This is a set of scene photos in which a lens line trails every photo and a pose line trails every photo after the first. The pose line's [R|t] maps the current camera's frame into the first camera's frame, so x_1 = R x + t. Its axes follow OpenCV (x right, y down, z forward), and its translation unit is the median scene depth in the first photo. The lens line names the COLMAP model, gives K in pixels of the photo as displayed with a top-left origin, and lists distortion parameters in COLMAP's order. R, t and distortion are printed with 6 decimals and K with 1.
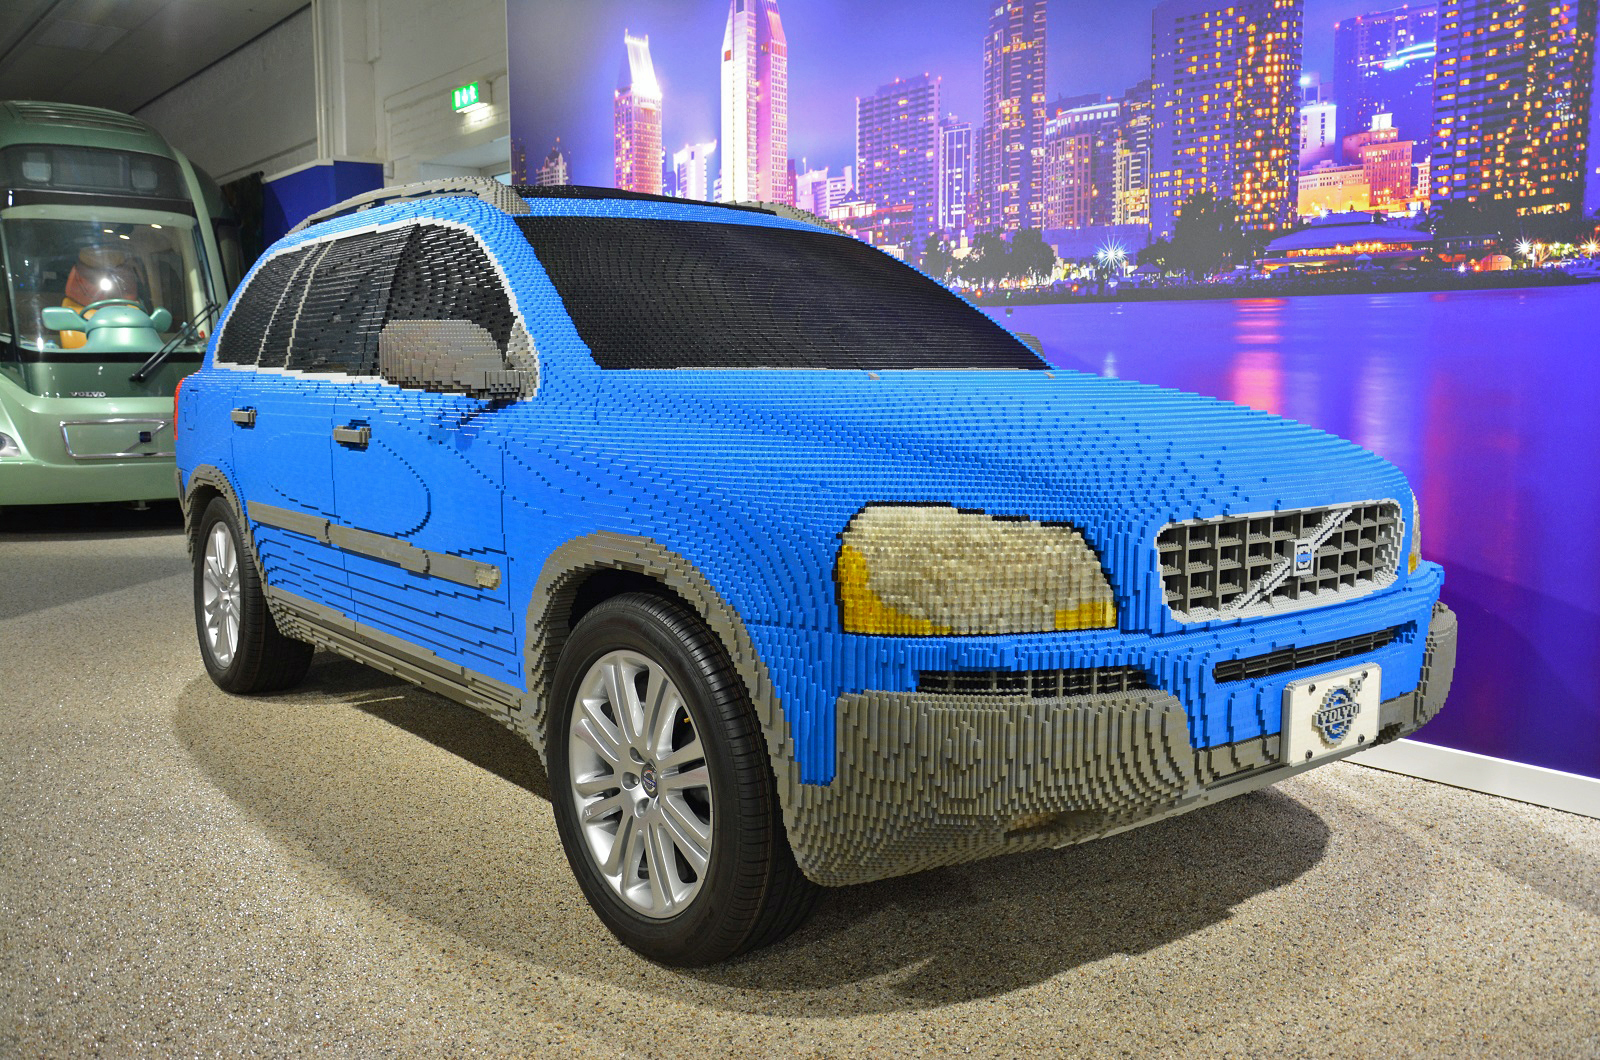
lens RADIAL K [[1388.1, 0, 799.8], [0, 1388.1, 535.5], [0, 0, 1]] dist [-0.053245, 0.013448]
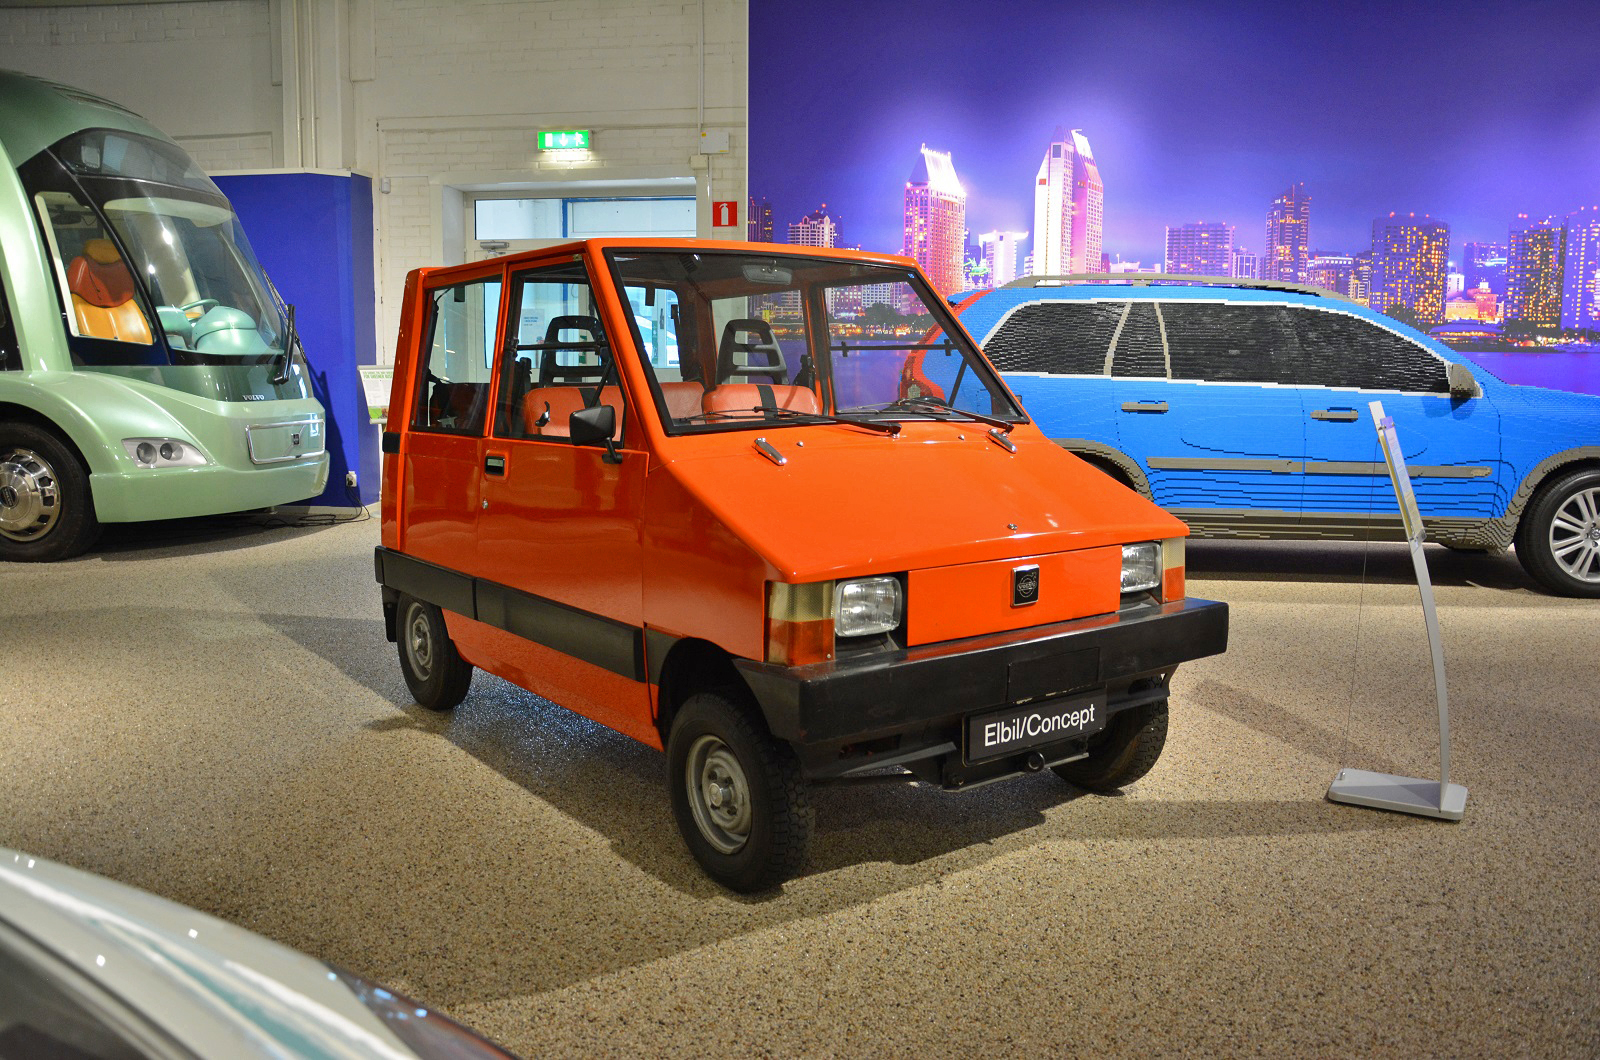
lens RADIAL K [[1265.6, 0, 797.6], [0, 1265.6, 527.5], [0, 0, 1]] dist [-0.087845, 0.027847]
pose [[0.706761, -0.085020, 0.702325, -1.928664], [0.077474, 0.996083, 0.042617, -0.043168], [-0.703198, 0.024292, 0.710579, 0.246758]]
